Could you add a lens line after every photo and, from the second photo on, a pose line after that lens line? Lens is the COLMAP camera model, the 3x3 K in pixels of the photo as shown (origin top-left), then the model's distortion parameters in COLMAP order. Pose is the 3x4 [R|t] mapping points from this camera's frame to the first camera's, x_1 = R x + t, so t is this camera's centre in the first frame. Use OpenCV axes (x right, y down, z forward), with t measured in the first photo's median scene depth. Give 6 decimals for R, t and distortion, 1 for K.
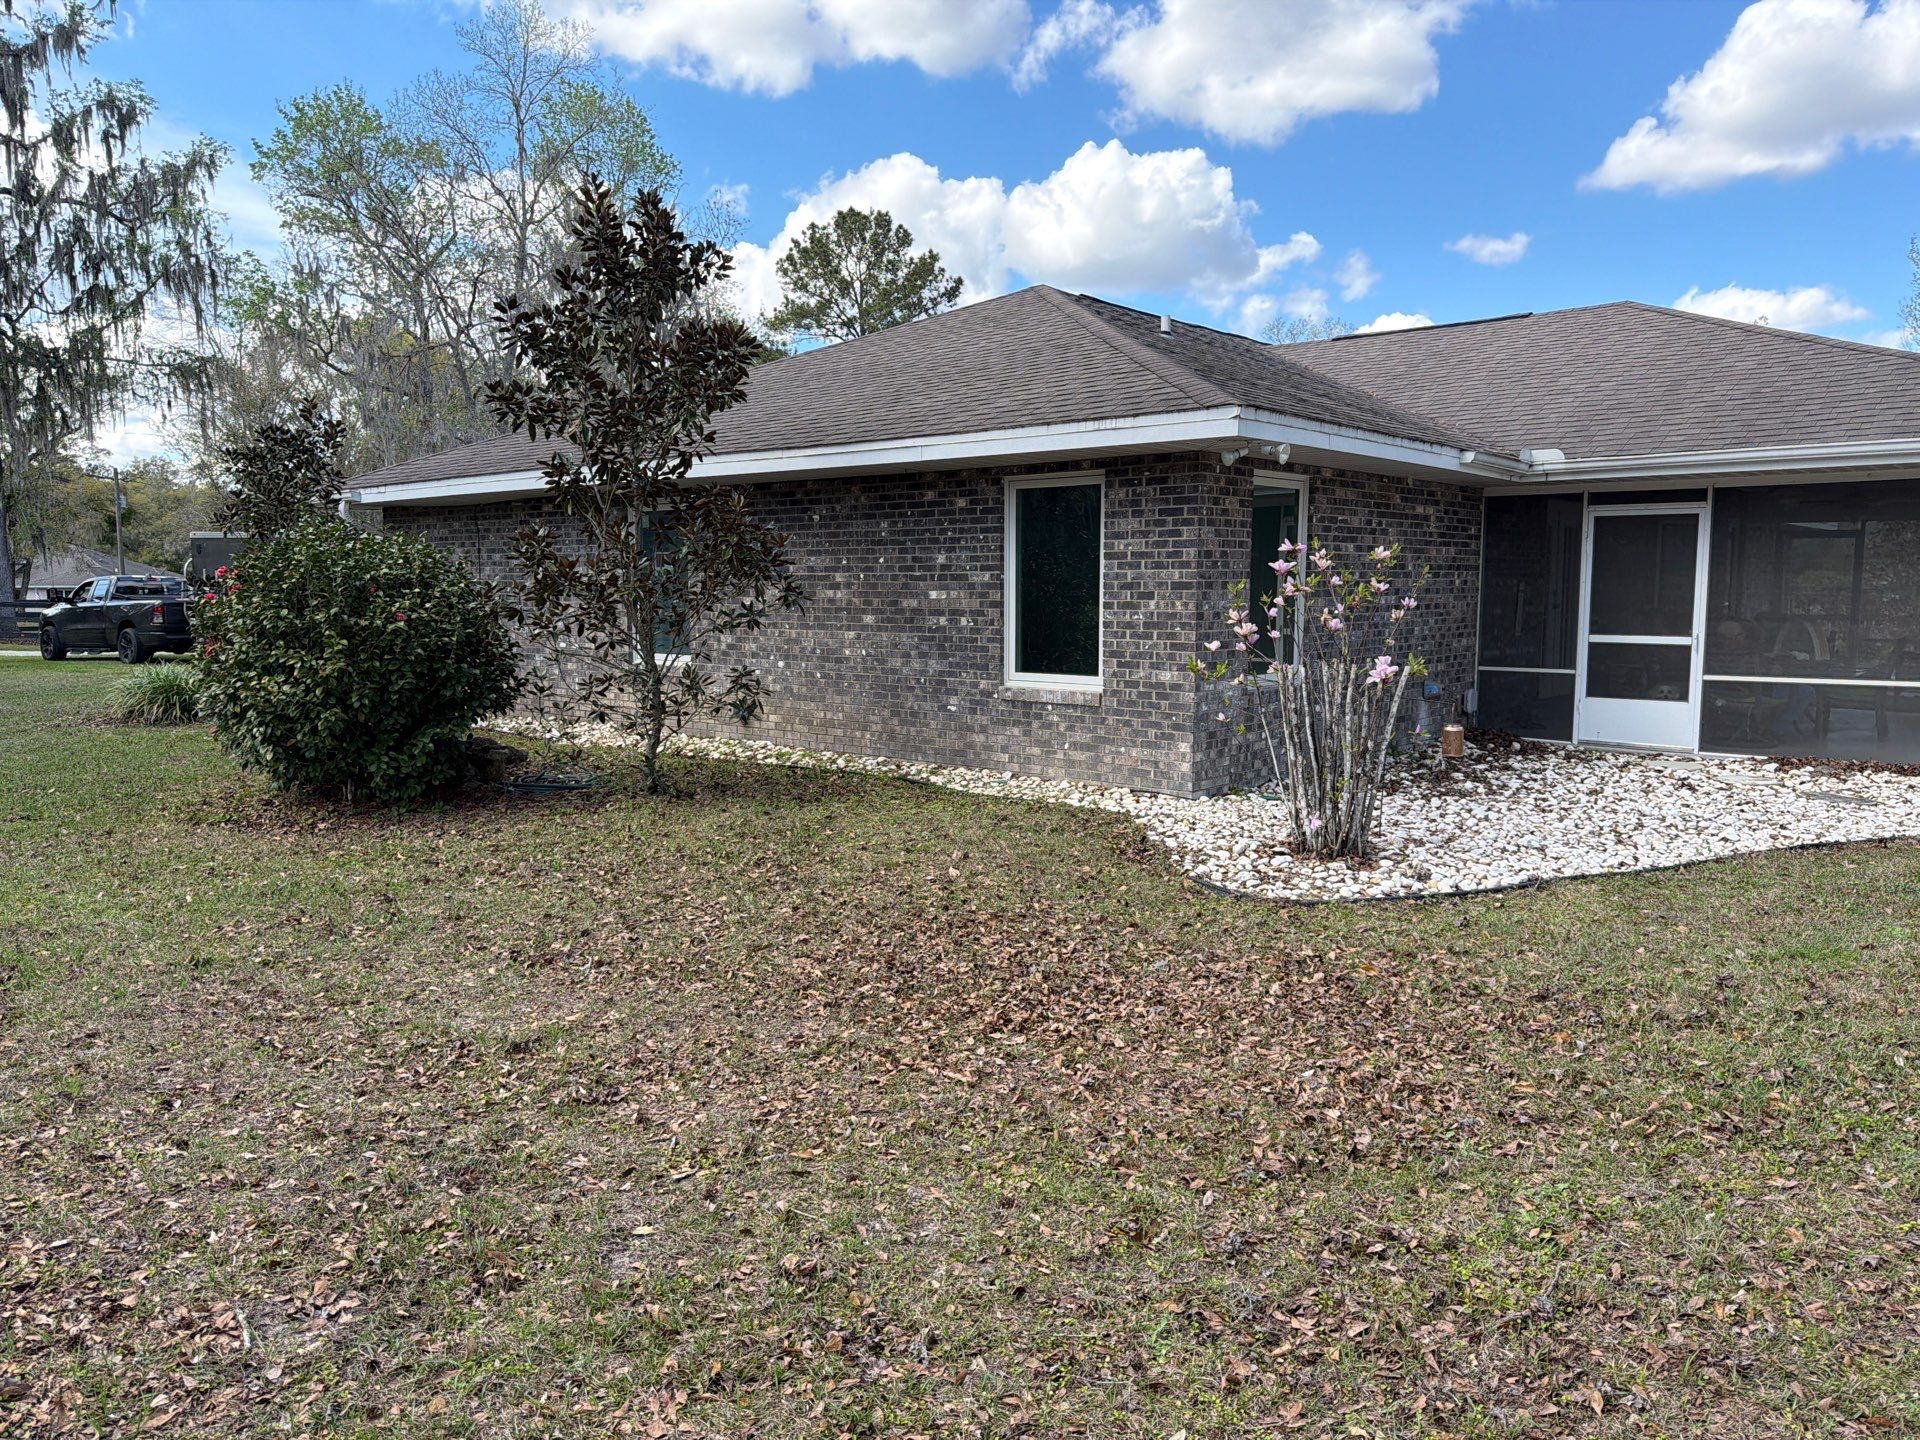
lens RADIAL K [[1403.5, 0, 941.4], [0, 1403.5, 726.2], [0, 0, 1]] dist [0.004957, -0.003859]
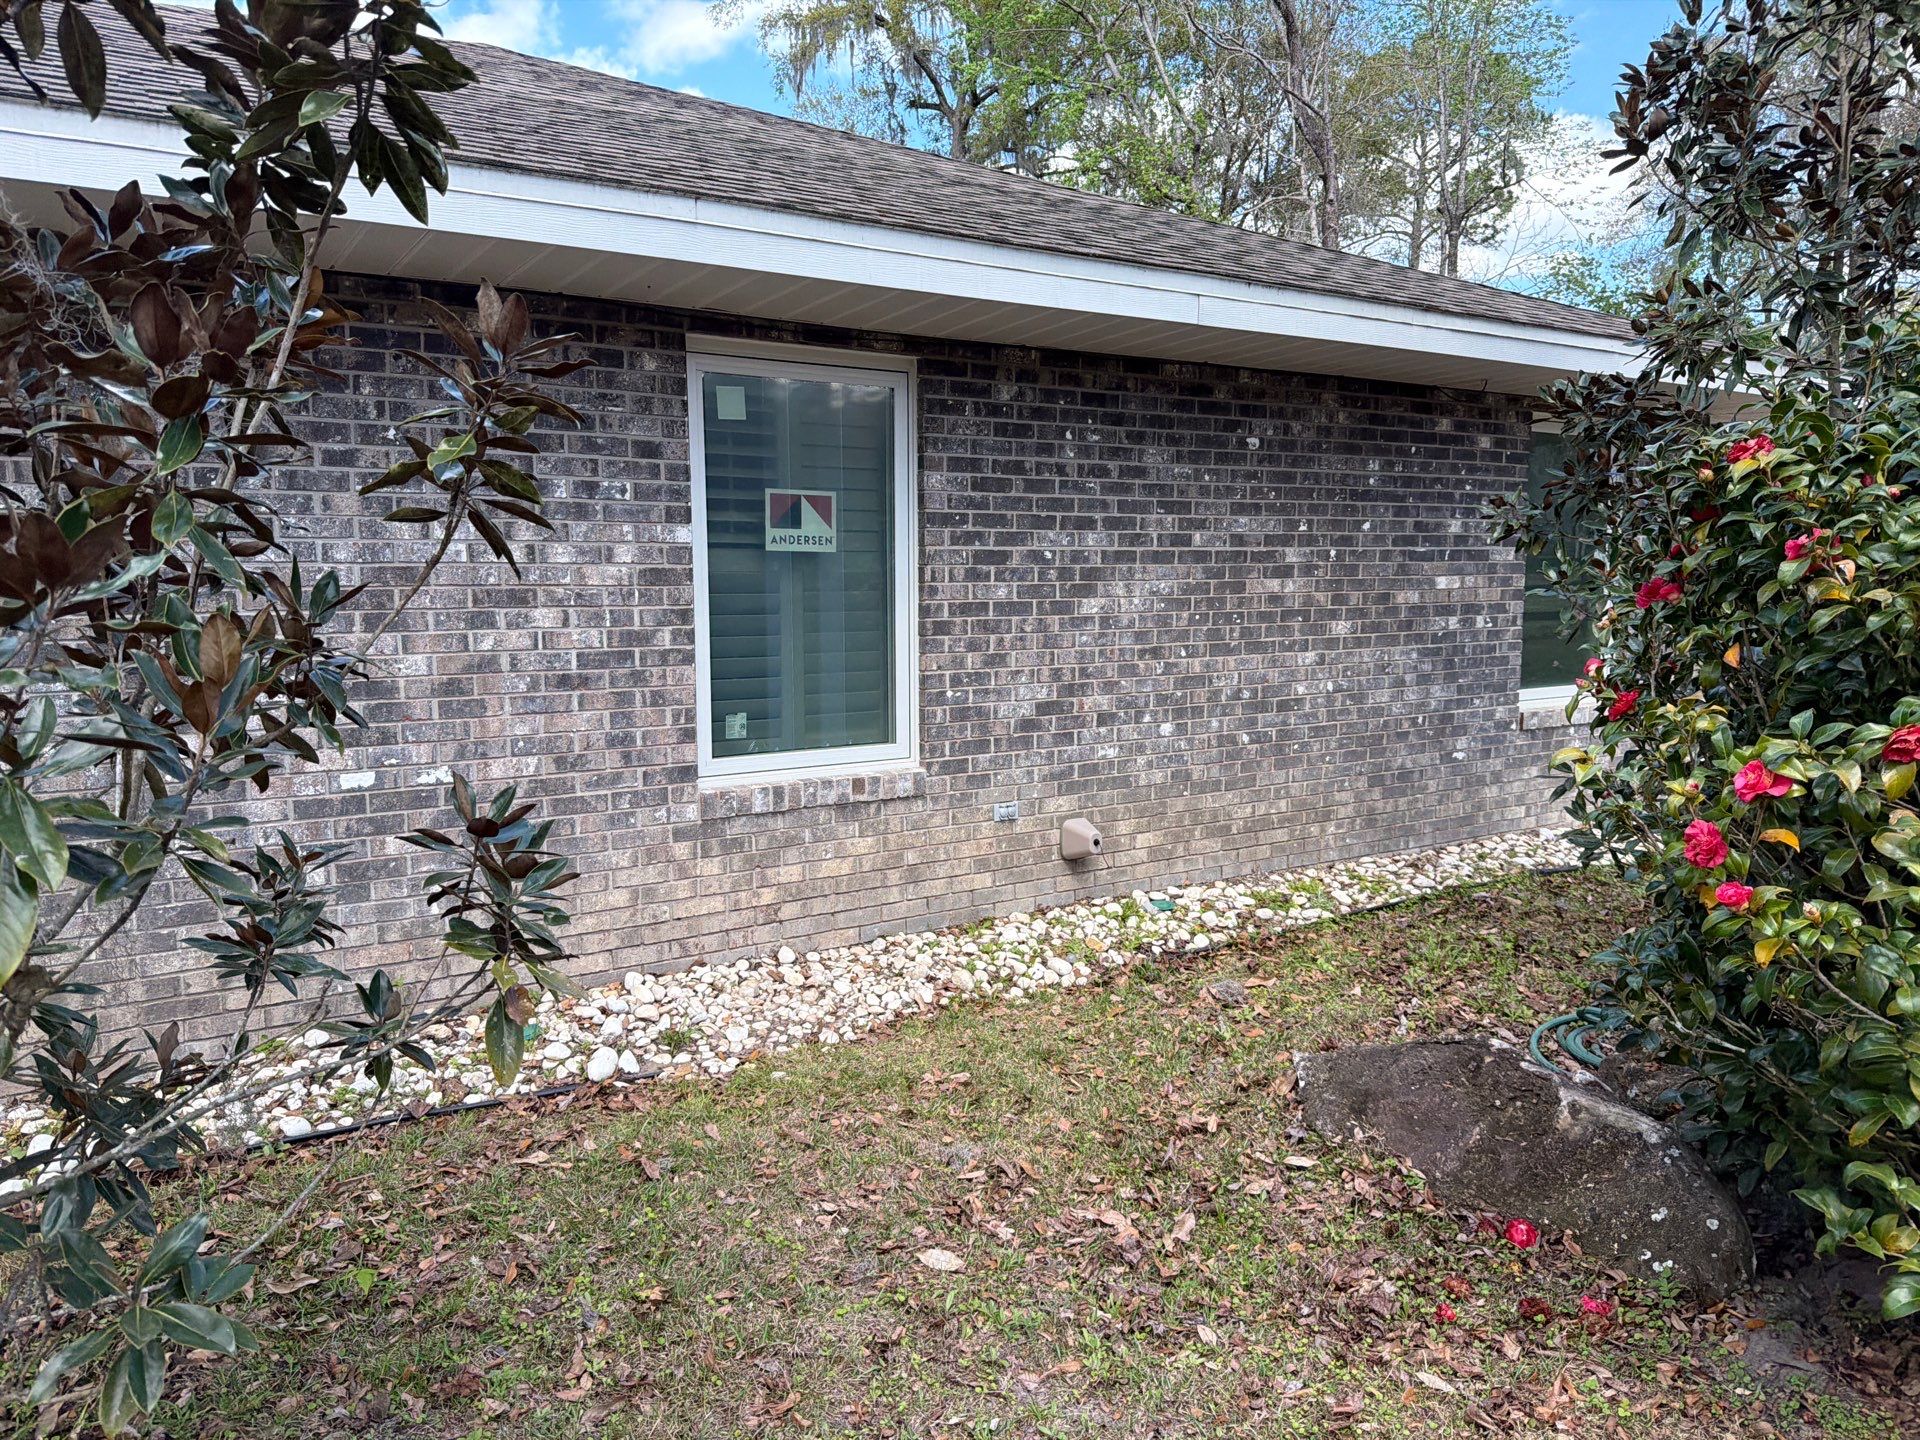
lens RADIAL K [[1413.2, 0, 960.0], [0, 1413.2, 720.0], [0, 0, 1]] dist [0.005862, -0.003497]
pose [[0.280729, -0.100396, 0.954522, -0.667819], [0.109669, 0.991356, 0.072016, -0.099560], [-0.953501, 0.084464, 0.289313, 1.002858]]
